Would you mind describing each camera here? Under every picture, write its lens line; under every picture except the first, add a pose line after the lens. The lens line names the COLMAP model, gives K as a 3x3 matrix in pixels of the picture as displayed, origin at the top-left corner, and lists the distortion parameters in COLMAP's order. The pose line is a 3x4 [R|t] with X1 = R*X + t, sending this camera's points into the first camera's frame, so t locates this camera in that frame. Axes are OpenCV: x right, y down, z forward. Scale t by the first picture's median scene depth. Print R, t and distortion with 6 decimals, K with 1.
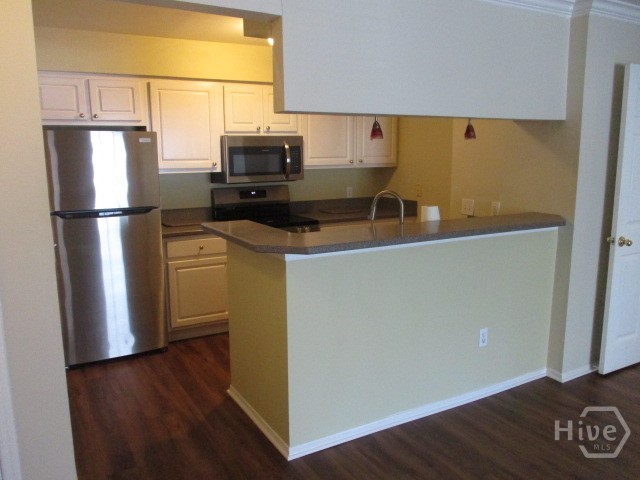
lens RADIAL K [[527.3, 0, 320.0], [0, 527.3, 240.0], [0, 0, 1]] dist [-0.034089, 0.007994]
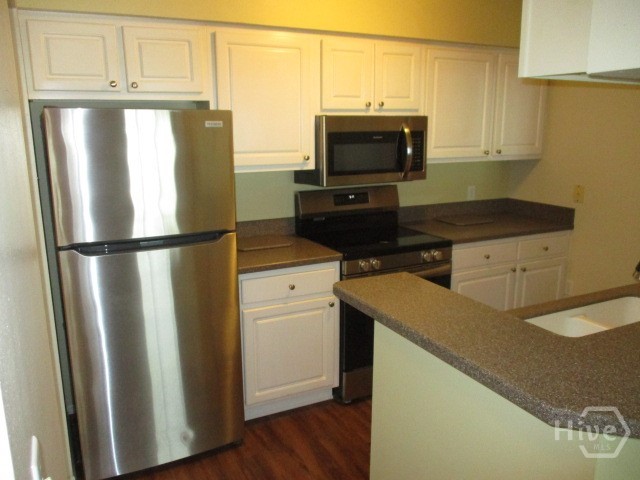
lens RADIAL K [[527.3, 0, 320.0], [0, 527.3, 240.0], [0, 0, 1]] dist [-0.034089, 0.007994]
pose [[0.998430, 0.011384, -0.054836, -0.143143], [-0.009210, 0.999167, 0.039749, -0.065421], [0.055243, -0.039181, 0.997704, 0.318984]]
